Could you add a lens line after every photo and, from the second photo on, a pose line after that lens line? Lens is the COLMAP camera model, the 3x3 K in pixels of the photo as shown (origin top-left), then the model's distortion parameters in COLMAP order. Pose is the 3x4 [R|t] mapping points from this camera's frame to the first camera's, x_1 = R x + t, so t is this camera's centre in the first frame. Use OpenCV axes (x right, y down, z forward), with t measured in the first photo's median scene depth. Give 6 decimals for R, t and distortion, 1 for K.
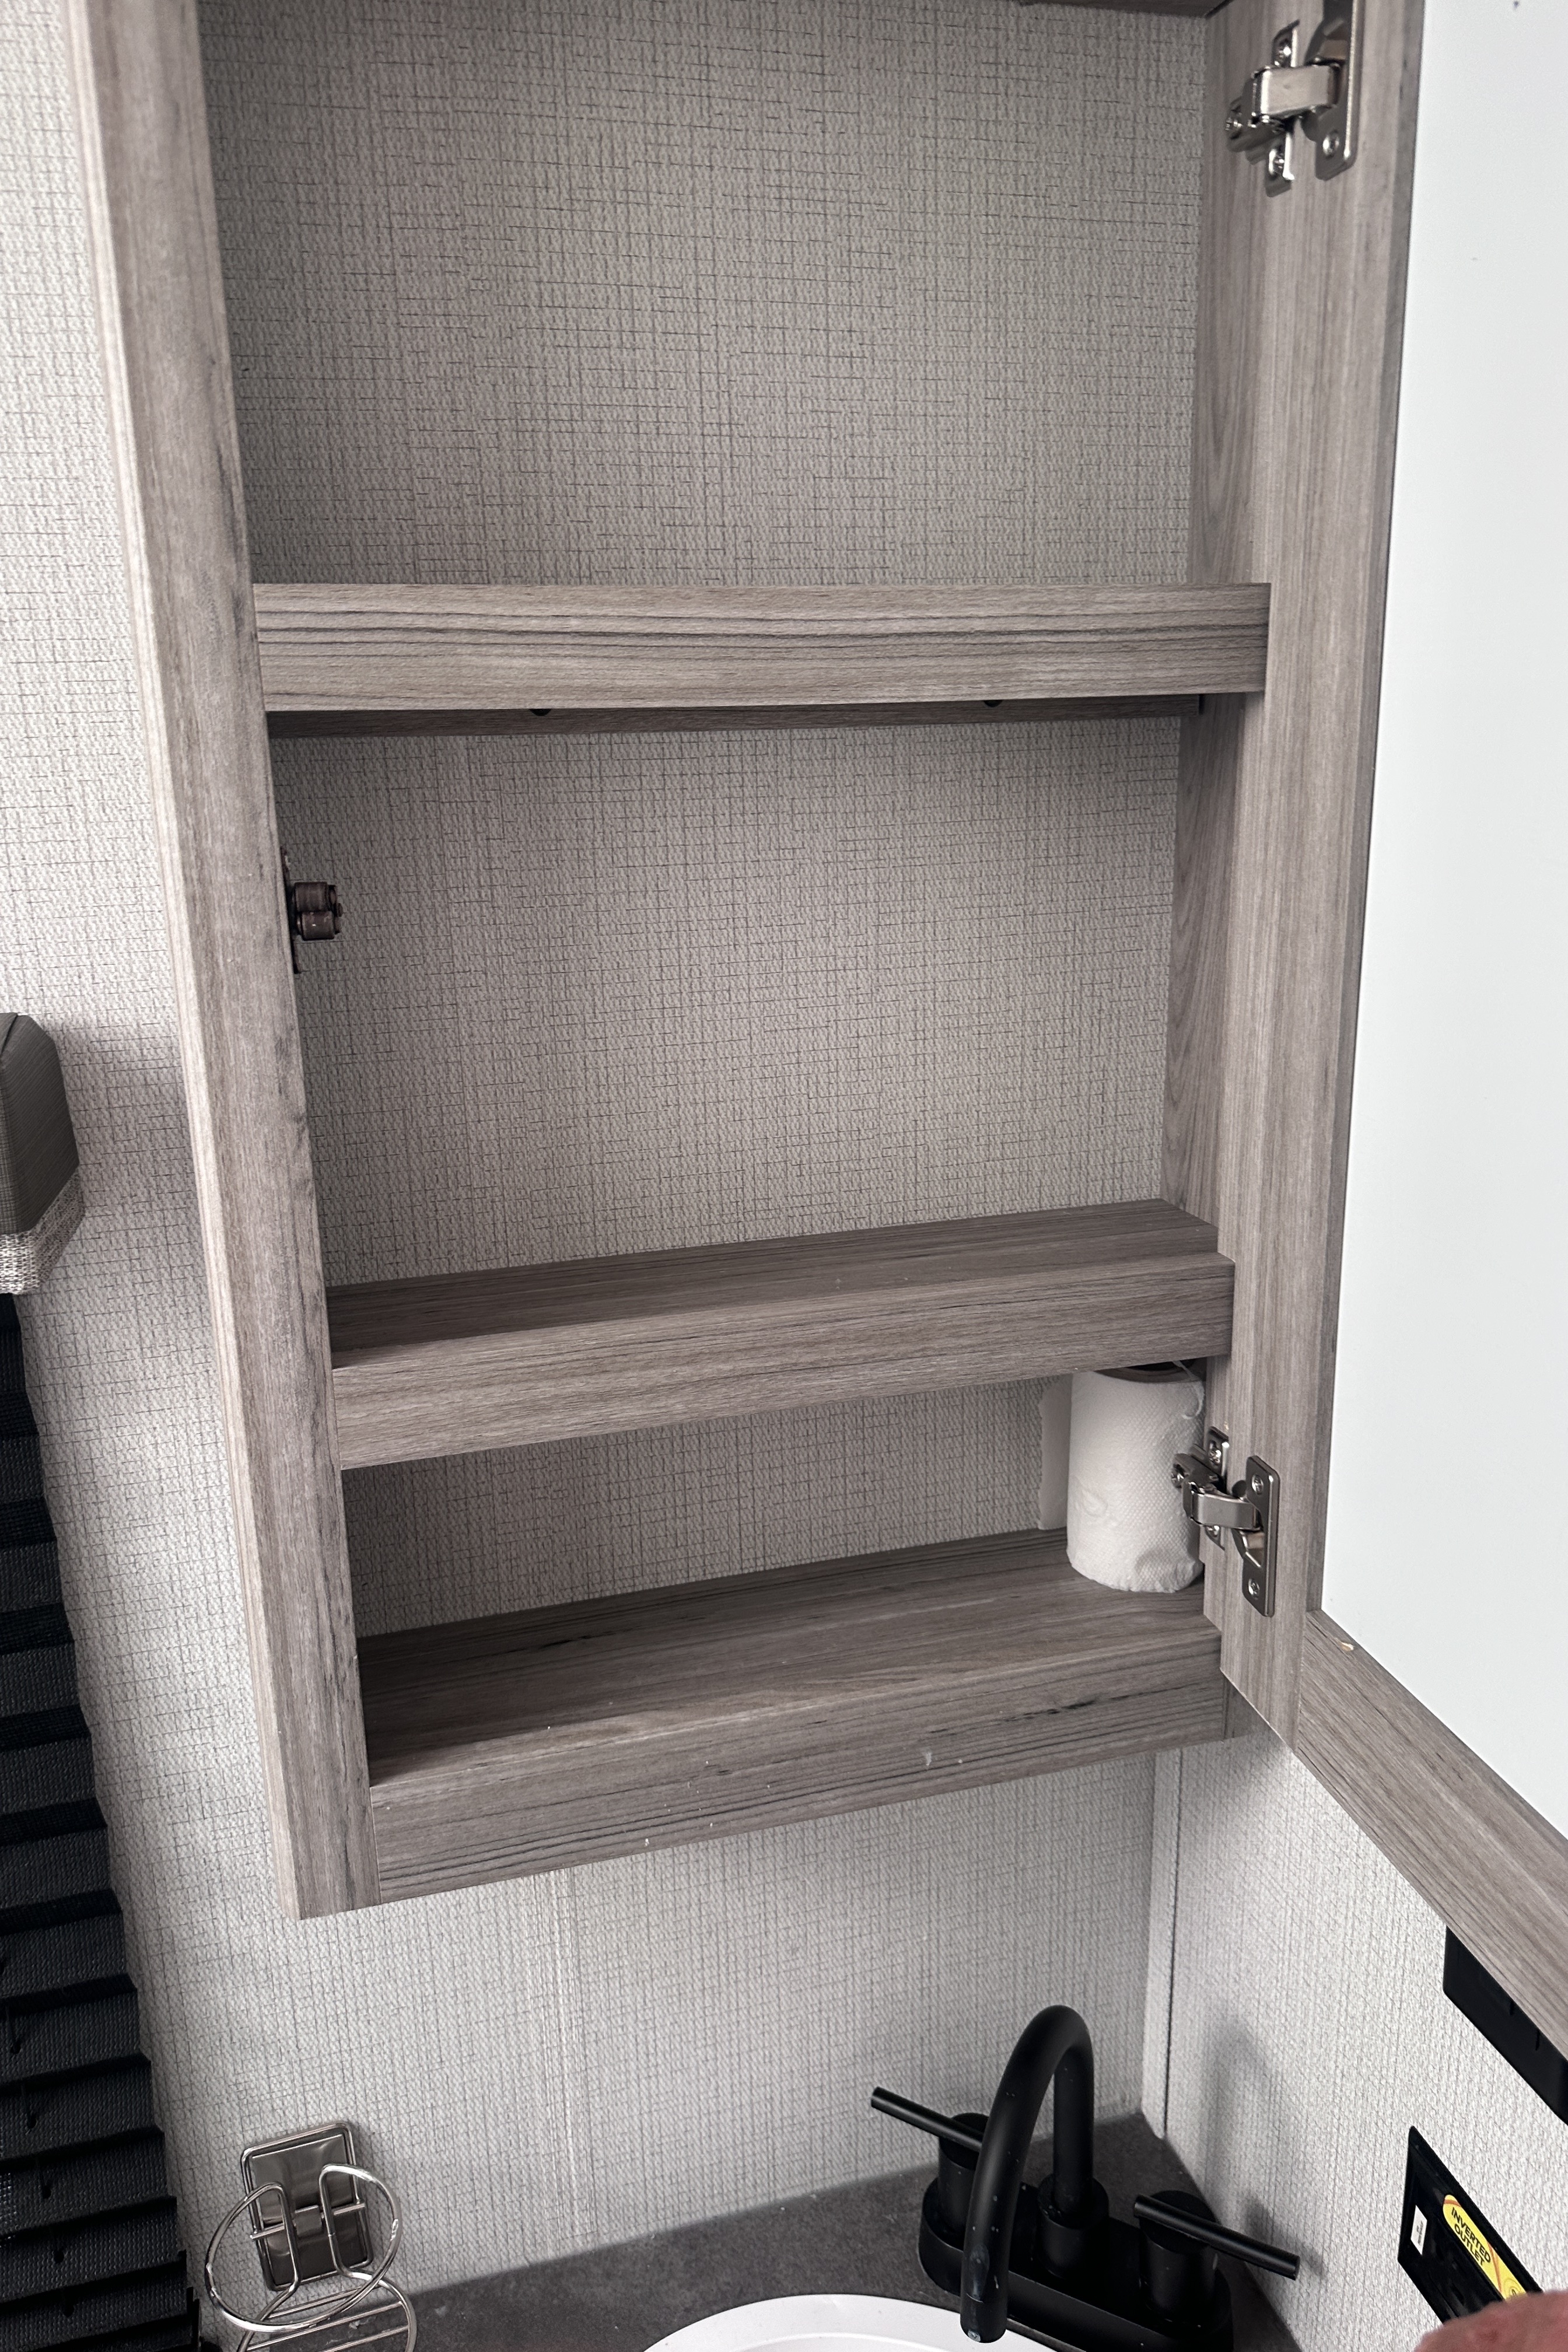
lens RADIAL K [[1636.5, 0, 785.3], [0, 1636.5, 1174.6], [0, 0, 1]] dist [-0.027146, 0.000163]
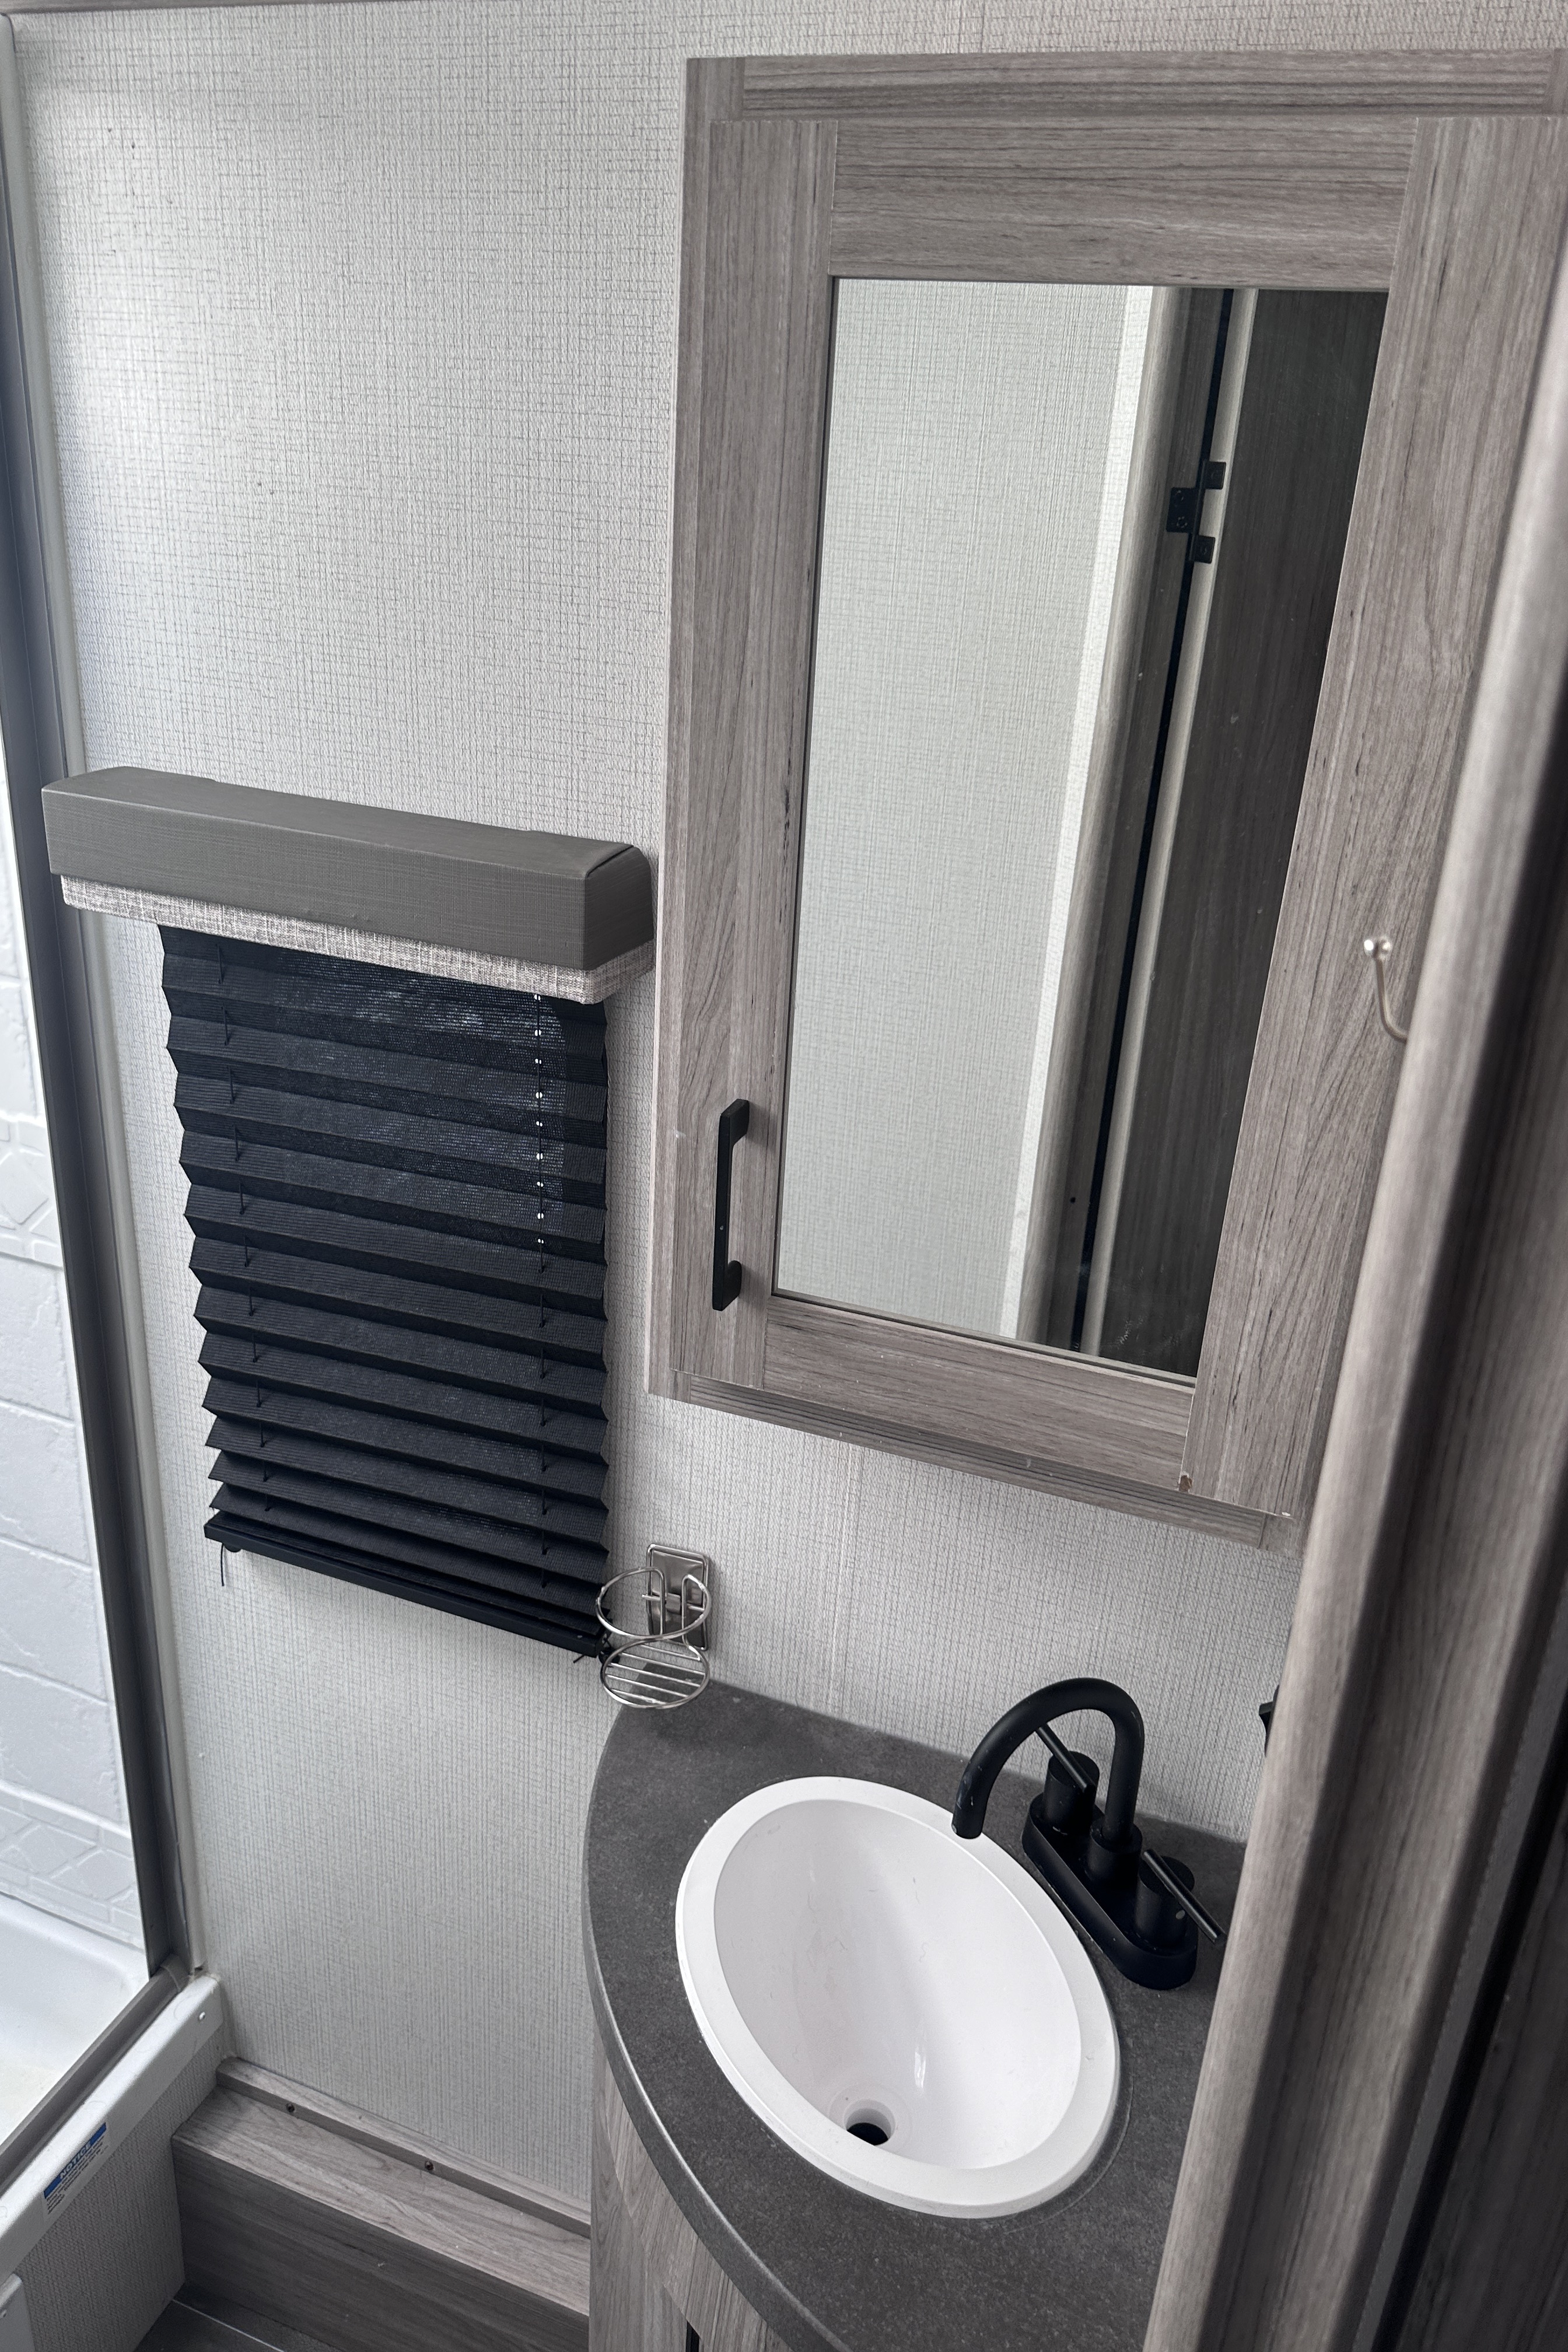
lens RADIAL K [[1772.4, 0, 769.8], [0, 1772.4, 1185.4], [0, 0, 1]] dist [0.025579, -0.012500]
pose [[0.783379, 0.293154, -0.548068, 0.637506], [-0.210482, 0.954807, 0.209861, -0.145474], [0.584820, -0.049042, 0.809679, -0.365507]]
